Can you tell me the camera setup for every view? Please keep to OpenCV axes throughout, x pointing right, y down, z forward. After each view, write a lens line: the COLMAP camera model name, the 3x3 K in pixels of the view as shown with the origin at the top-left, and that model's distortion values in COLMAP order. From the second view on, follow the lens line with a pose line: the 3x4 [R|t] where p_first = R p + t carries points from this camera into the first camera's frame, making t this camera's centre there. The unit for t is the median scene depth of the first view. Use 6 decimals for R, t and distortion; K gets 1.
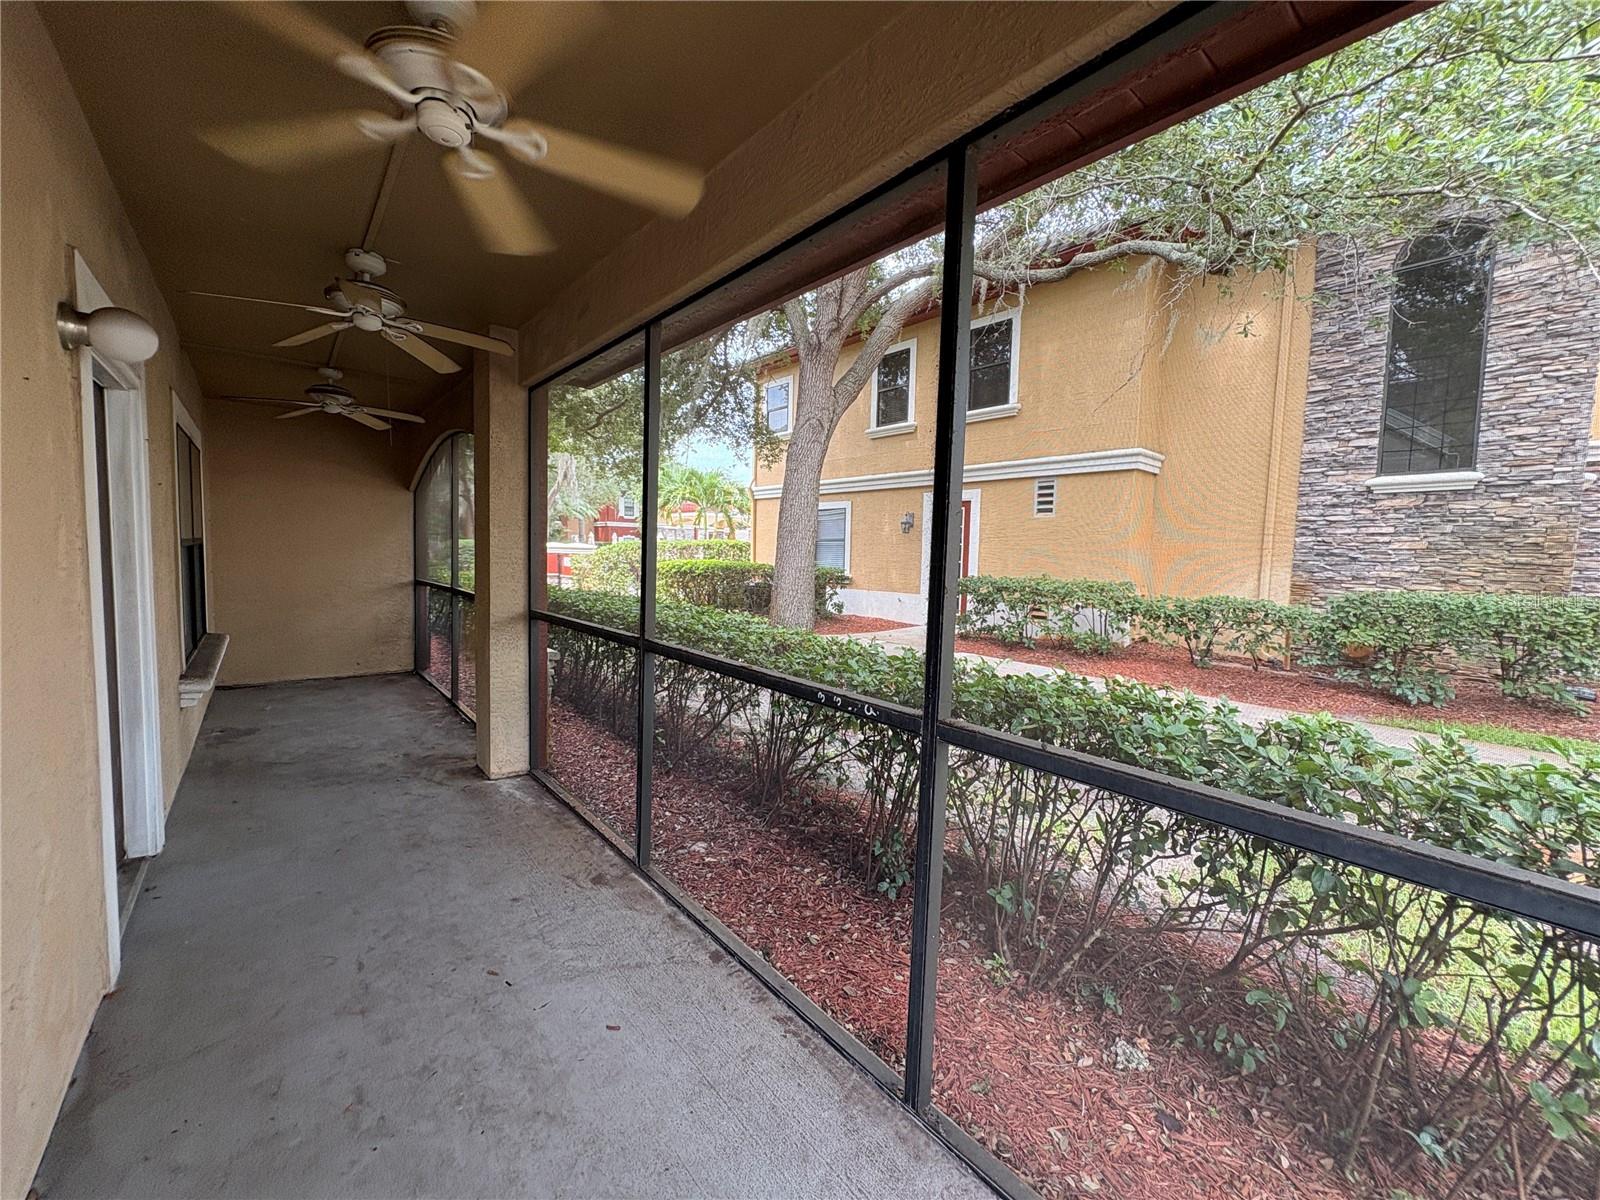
lens RADIAL K [[639.5, 0, 801.9], [0, 639.5, 599.6], [0, 0, 1]] dist [0.000301, 0.000388]
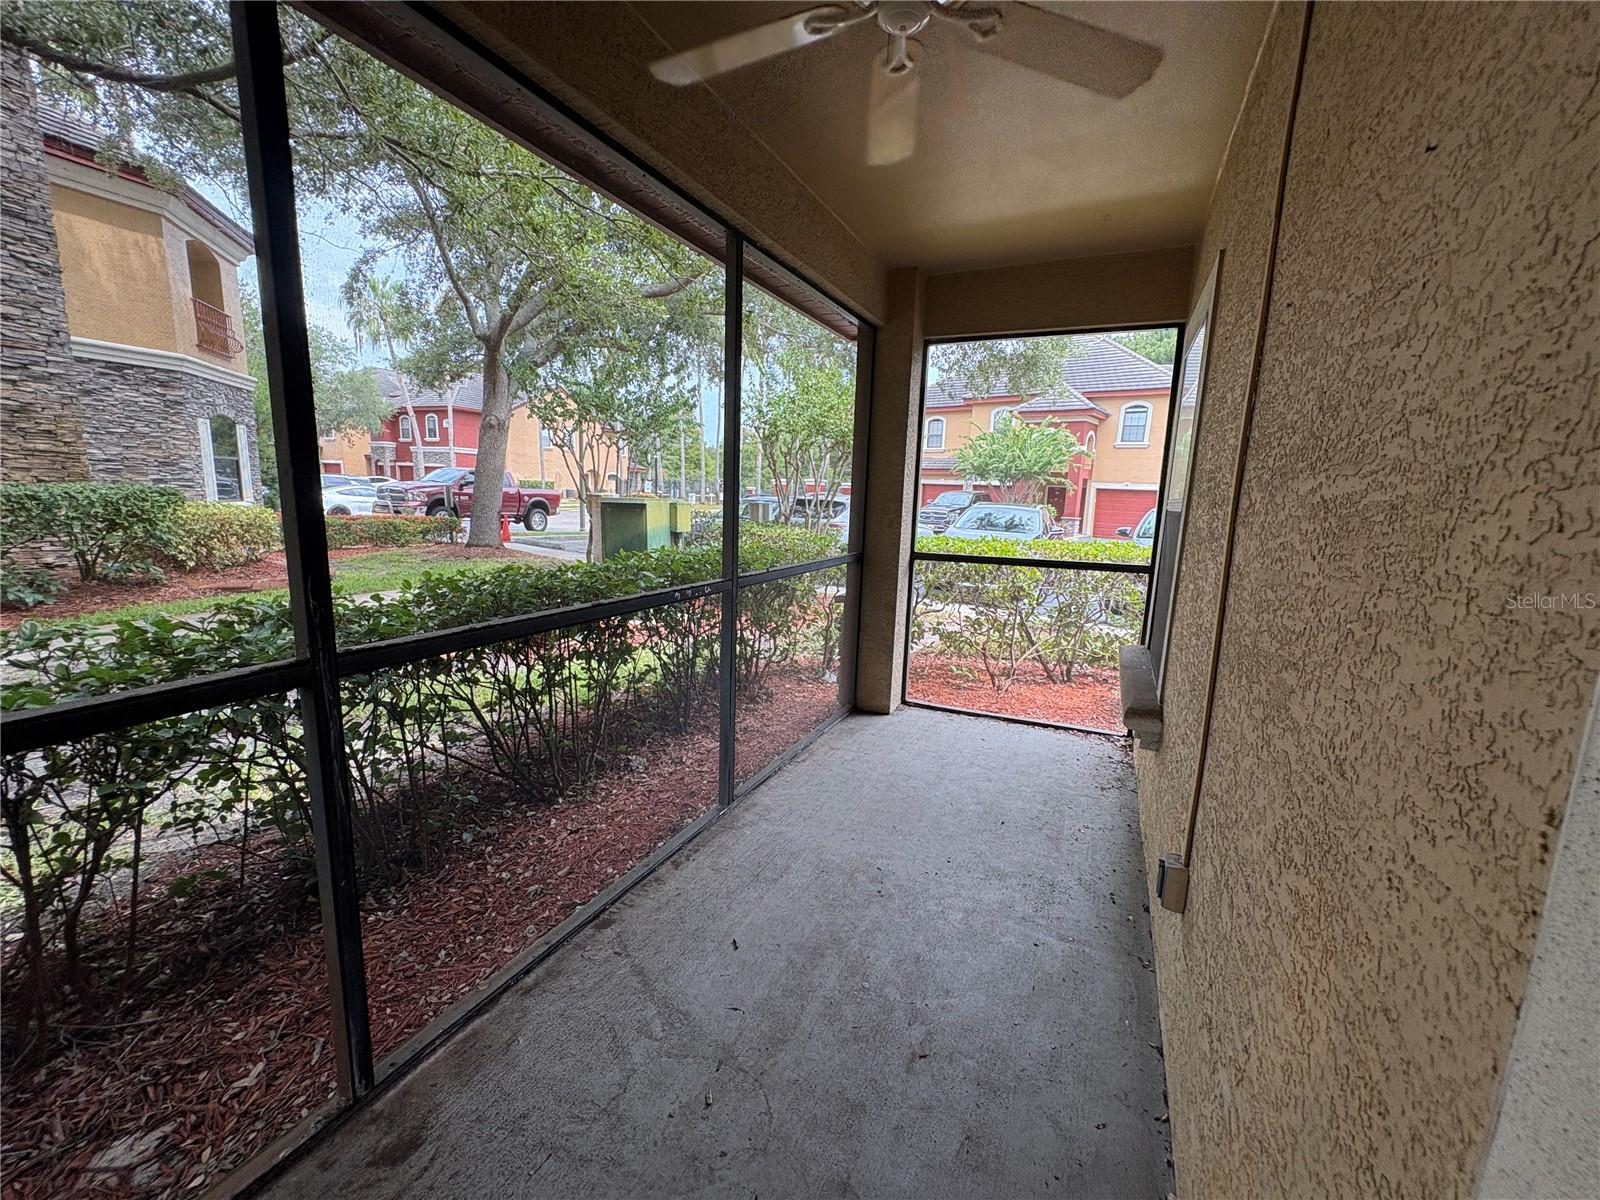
lens RADIAL K [[639.5, 0, 801.9], [0, 639.5, 599.6], [0, 0, 1]] dist [0.000301, 0.000388]
pose [[-0.422656, -0.194181, 0.885243, -0.325996], [0.020848, 0.974435, 0.223700, -0.028616], [-0.906050, 0.113004, -0.407803, 0.360173]]
